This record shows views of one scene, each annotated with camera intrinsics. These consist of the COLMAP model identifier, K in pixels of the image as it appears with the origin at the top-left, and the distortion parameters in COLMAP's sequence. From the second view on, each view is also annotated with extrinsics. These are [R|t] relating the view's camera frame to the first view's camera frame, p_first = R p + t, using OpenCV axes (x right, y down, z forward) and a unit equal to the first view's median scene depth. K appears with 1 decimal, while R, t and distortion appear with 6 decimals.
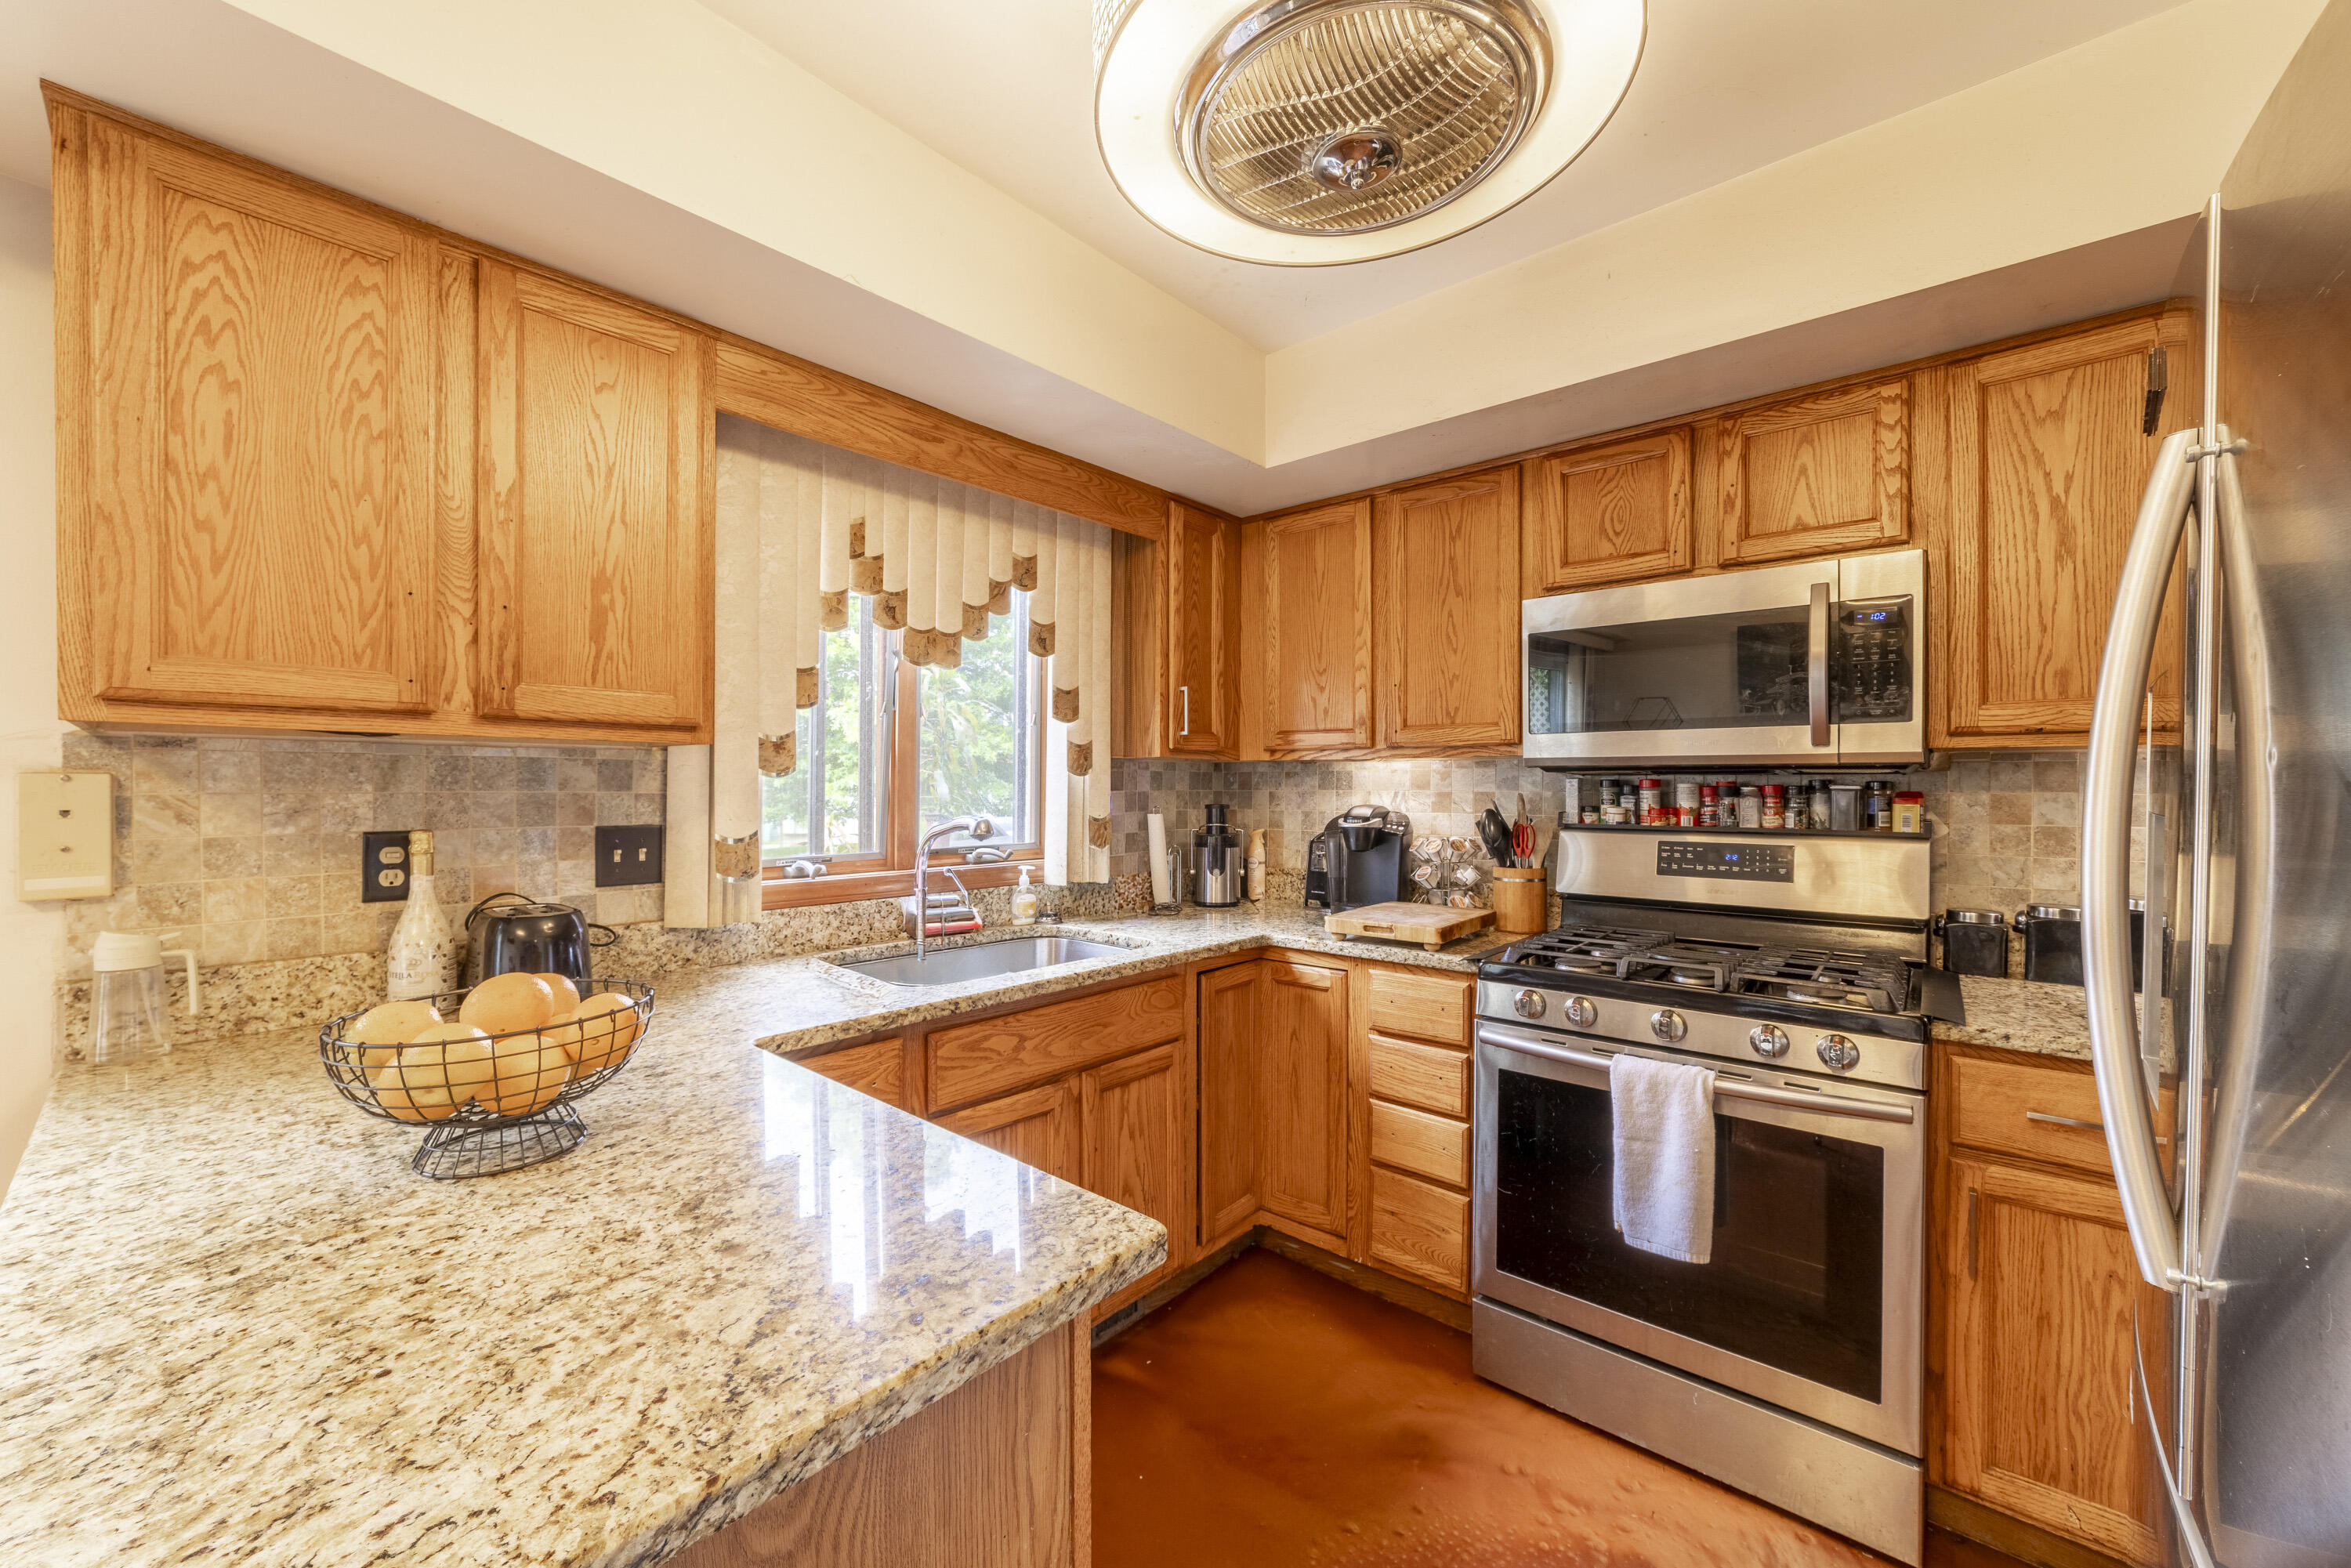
lens RADIAL K [[899.9, 0, 1163.7], [0, 899.9, 787.6], [0, 0, 1]] dist [-0.018663, 0.005649]
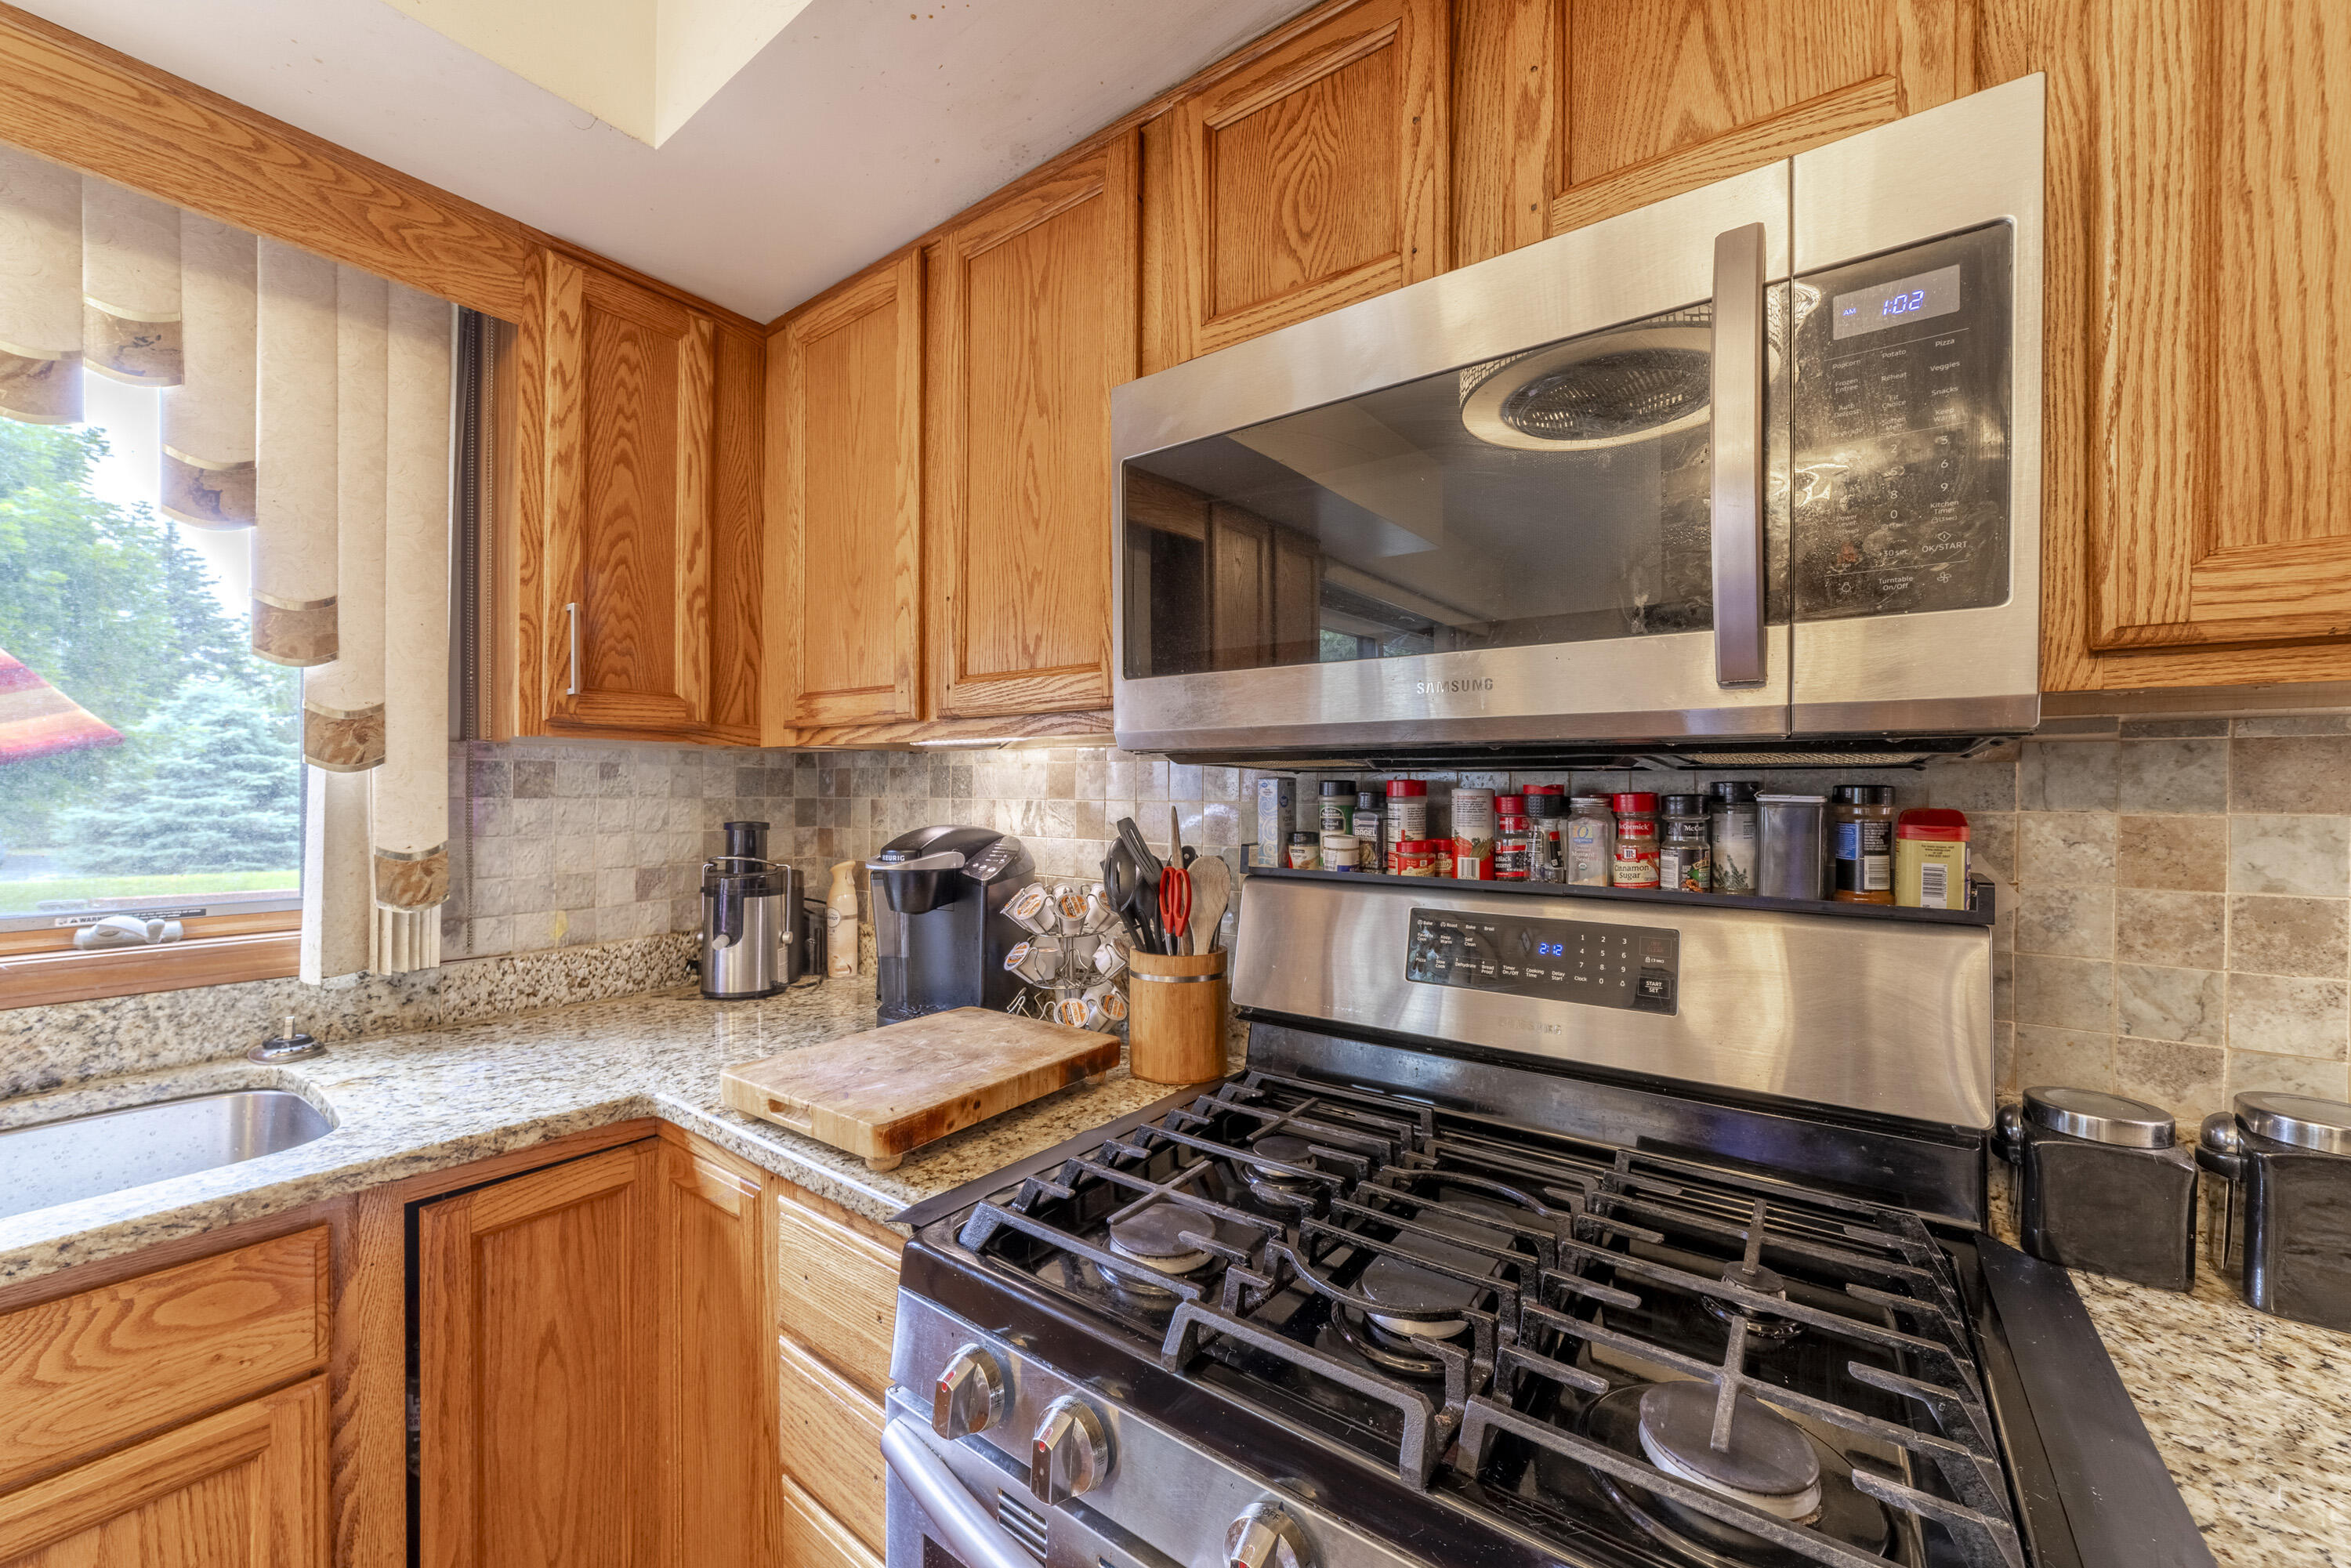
lens RADIAL K [[899.9, 0, 1164.4], [0, 899.9, 790.0], [0, 0, 1]] dist [-0.018663, 0.005649]
pose [[0.997097, 0.002603, 0.076094, 0.399109], [-0.002495, 0.999996, -0.001513, -0.003021], [-0.076097, 0.001319, 0.997100, 0.550781]]
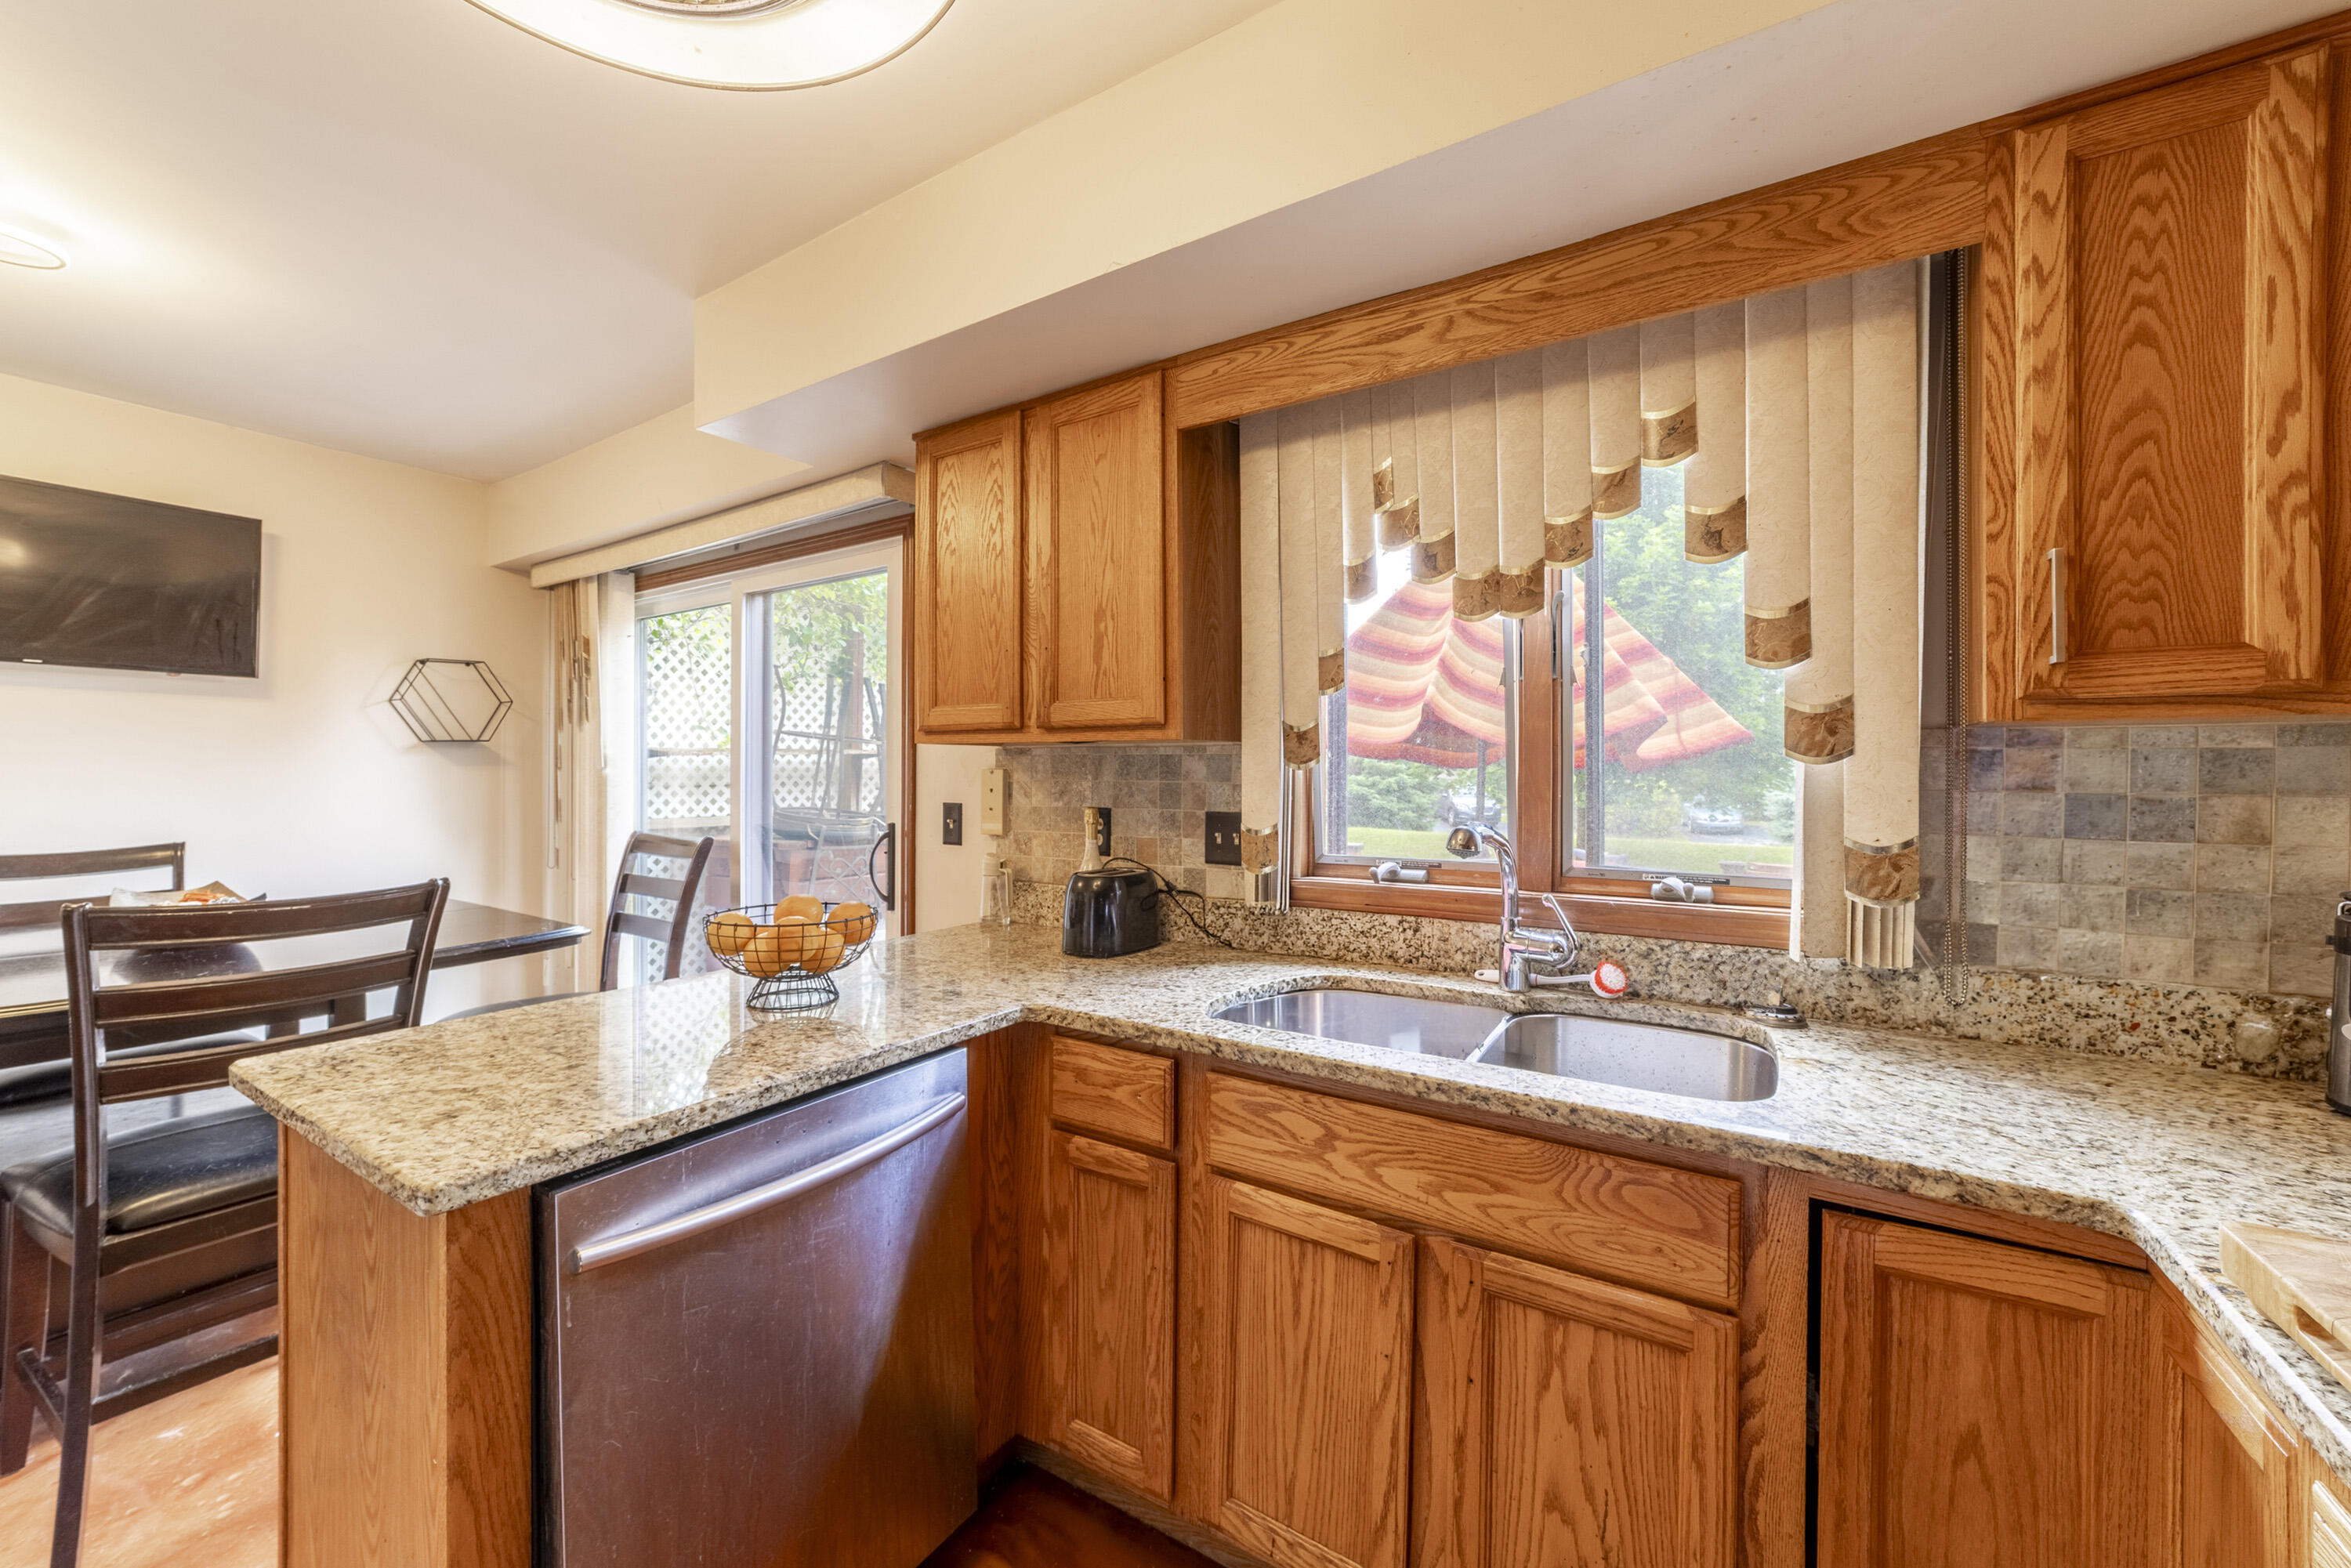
lens RADIAL K [[899.9, 0, 1177.7], [0, 899.9, 770.4], [0, 0, 1]] dist [-0.018663, 0.005649]
pose [[0.157896, -0.002520, -0.987453, 0.445839], [-0.005105, 0.999981, -0.003369, -0.005781], [0.987443, 0.005573, 0.157880, 0.645361]]
